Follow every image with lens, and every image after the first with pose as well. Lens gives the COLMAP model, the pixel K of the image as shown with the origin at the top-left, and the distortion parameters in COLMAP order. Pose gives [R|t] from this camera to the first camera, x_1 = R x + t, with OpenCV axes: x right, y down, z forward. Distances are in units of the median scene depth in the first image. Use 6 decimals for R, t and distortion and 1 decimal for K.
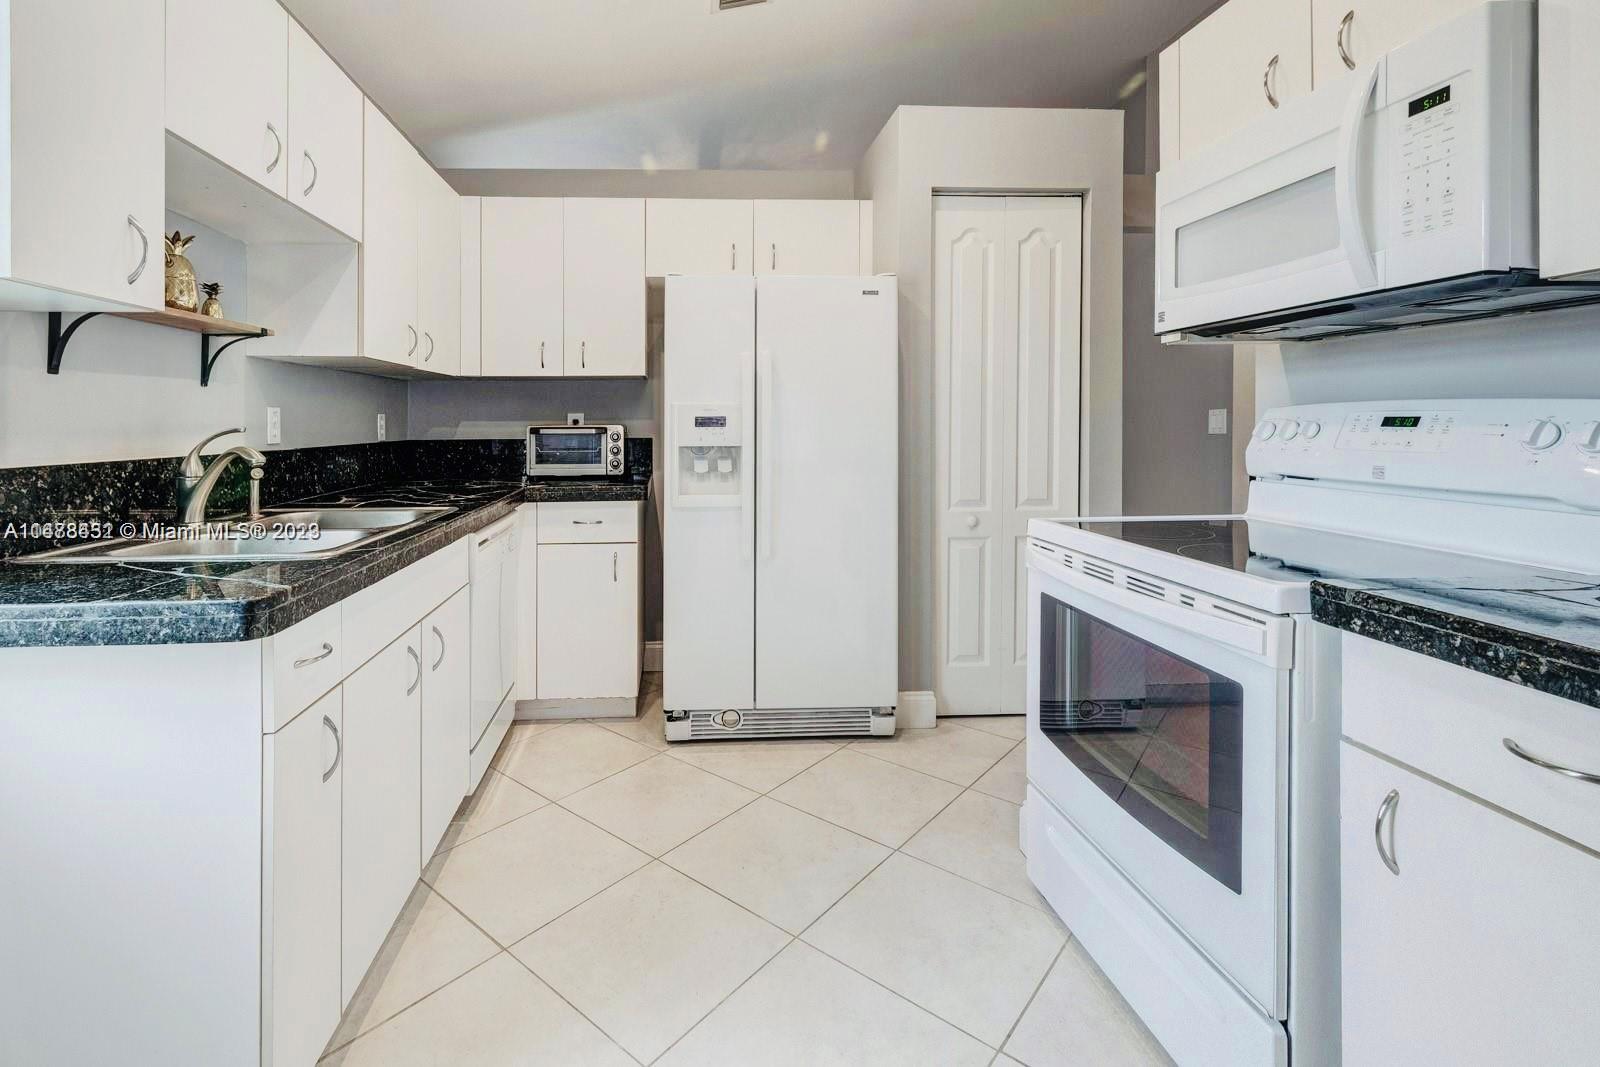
lens RADIAL K [[735.5, 0, 669.1], [0, 735.5, 437.0], [0, 0, 1]] dist [0.006286, 0.000643]
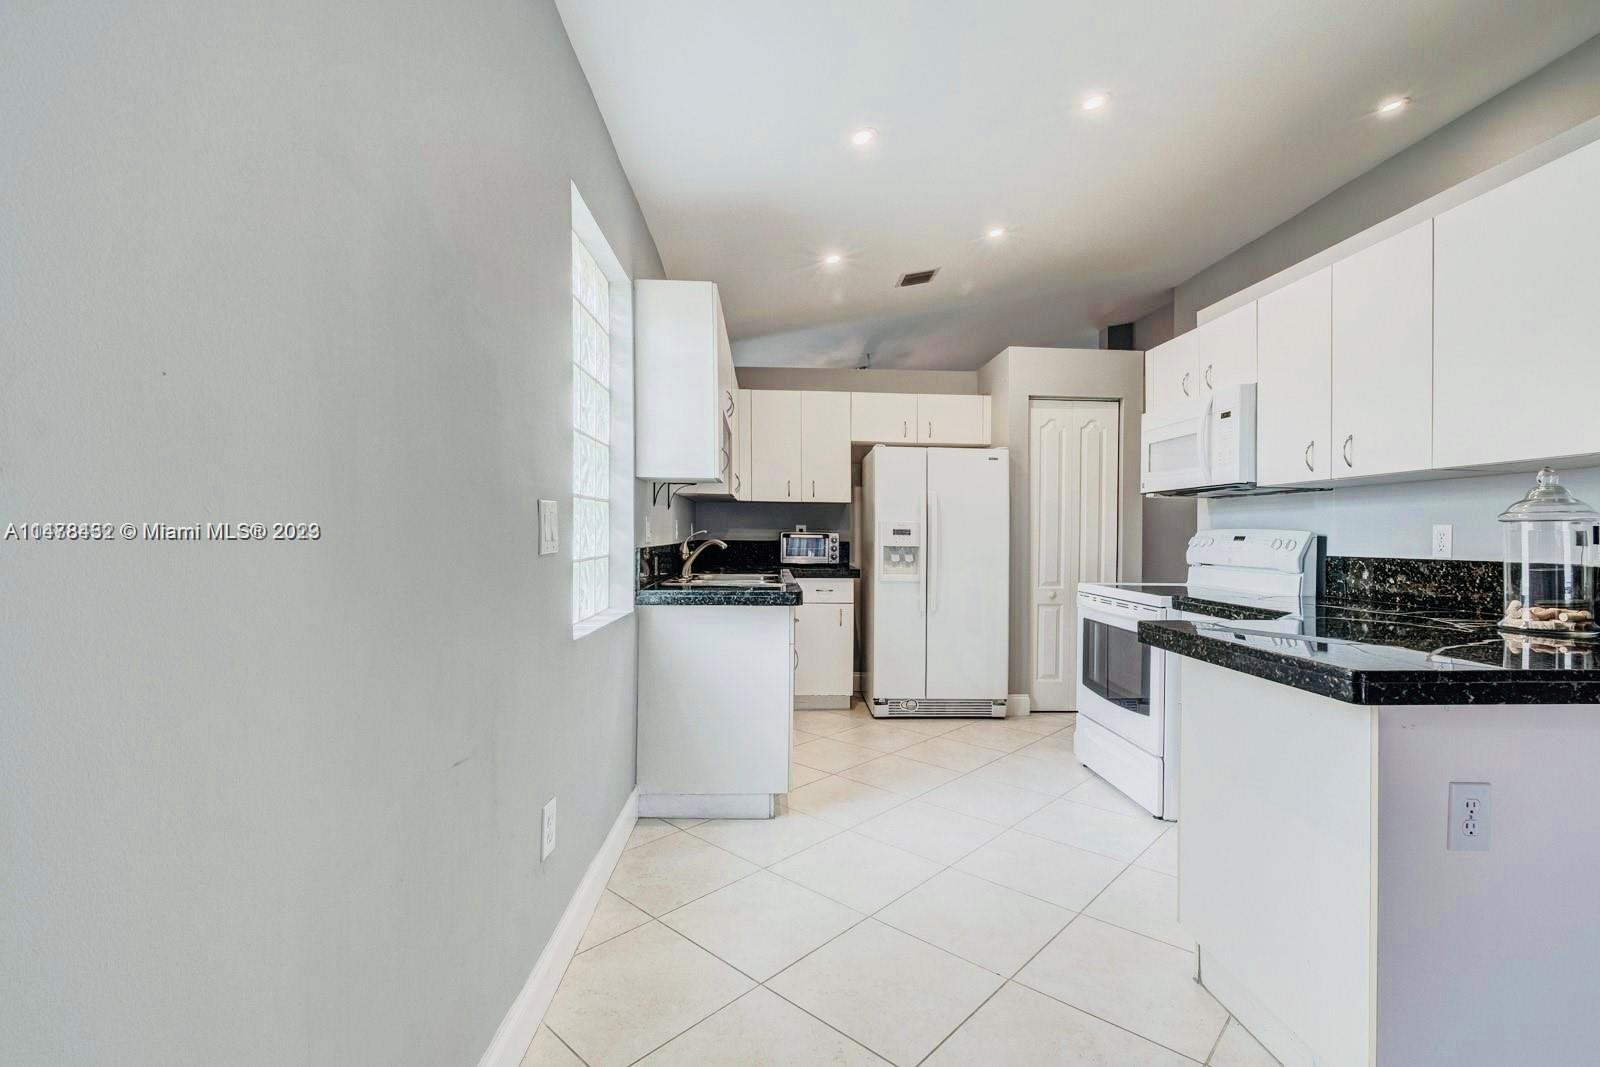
lens RADIAL K [[735.5, 0, 761.8], [0, 735.5, 519.7], [0, 0, 1]] dist [0.006286, 0.000643]
pose [[0.999769, 0.019519, 0.008982, -0.287466], [-0.019194, 0.999202, -0.035020, 0.016847], [-0.009658, 0.034839, 0.999346, -0.725491]]
